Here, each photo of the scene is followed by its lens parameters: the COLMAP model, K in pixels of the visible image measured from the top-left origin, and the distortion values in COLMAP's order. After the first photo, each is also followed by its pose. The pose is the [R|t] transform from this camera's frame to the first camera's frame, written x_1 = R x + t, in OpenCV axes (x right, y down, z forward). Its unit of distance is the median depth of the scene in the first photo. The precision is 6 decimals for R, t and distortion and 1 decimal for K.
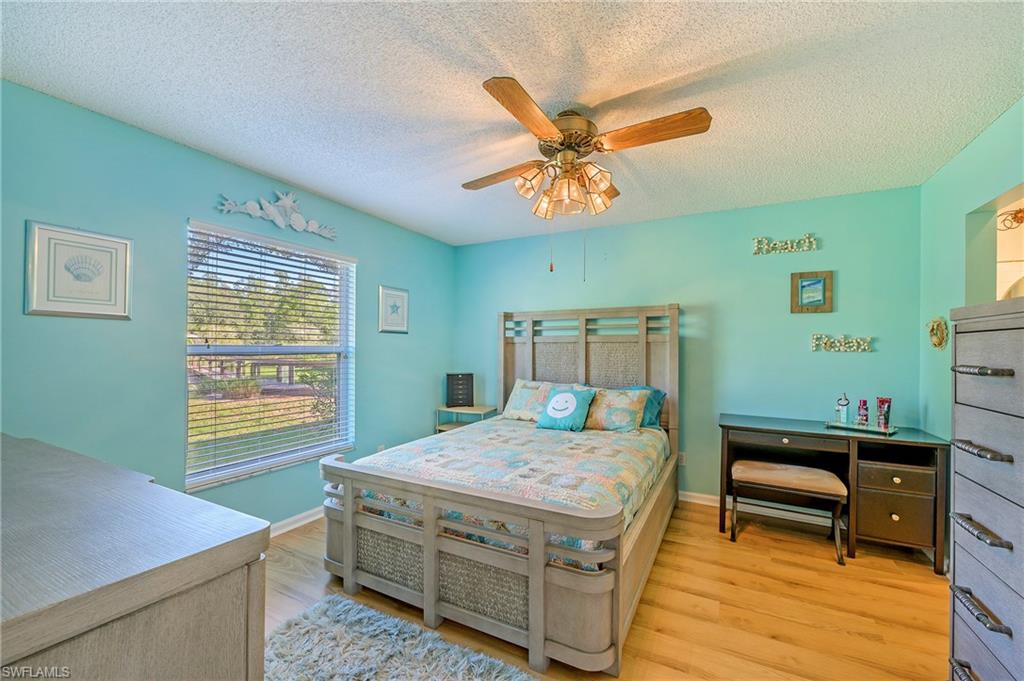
lens RADIAL K [[411.9, 0, 512.0], [0, 411.9, 340.5], [0, 0, 1]] dist [-0.001930, -0.000565]
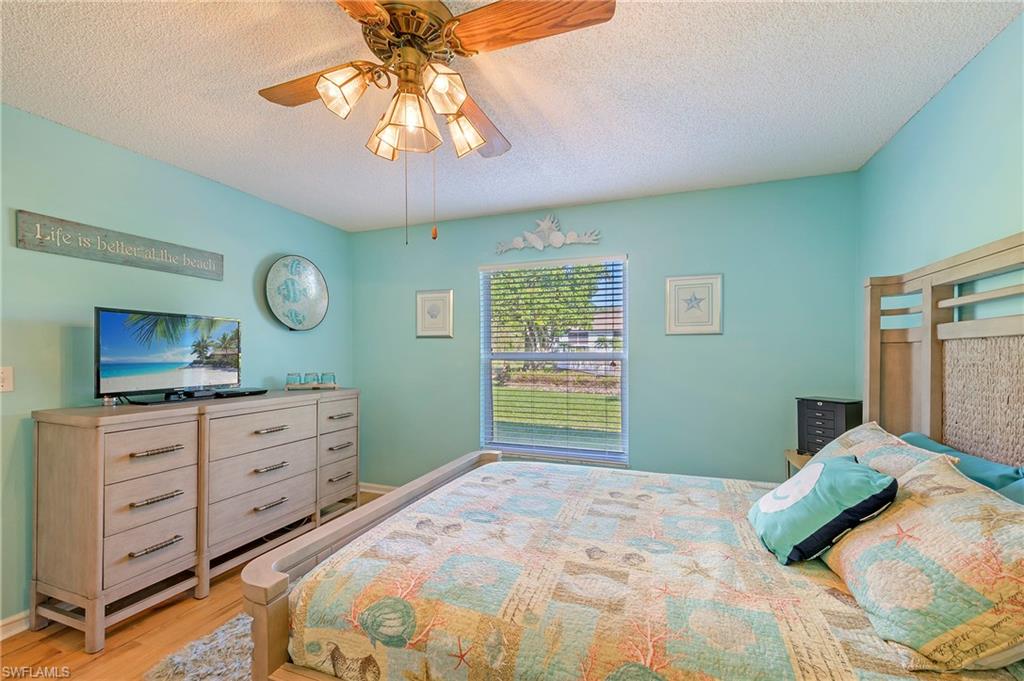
lens RADIAL K [[419.7, 0, 514.4], [0, 419.7, 353.2], [0, 0, 1]] dist [0.020366, -0.000058]
pose [[0.136064, -0.006450, -0.990679, 0.656685], [0.018639, 0.999818, -0.003949, 0.019085], [0.990525, -0.017928, 0.136159, 0.849039]]
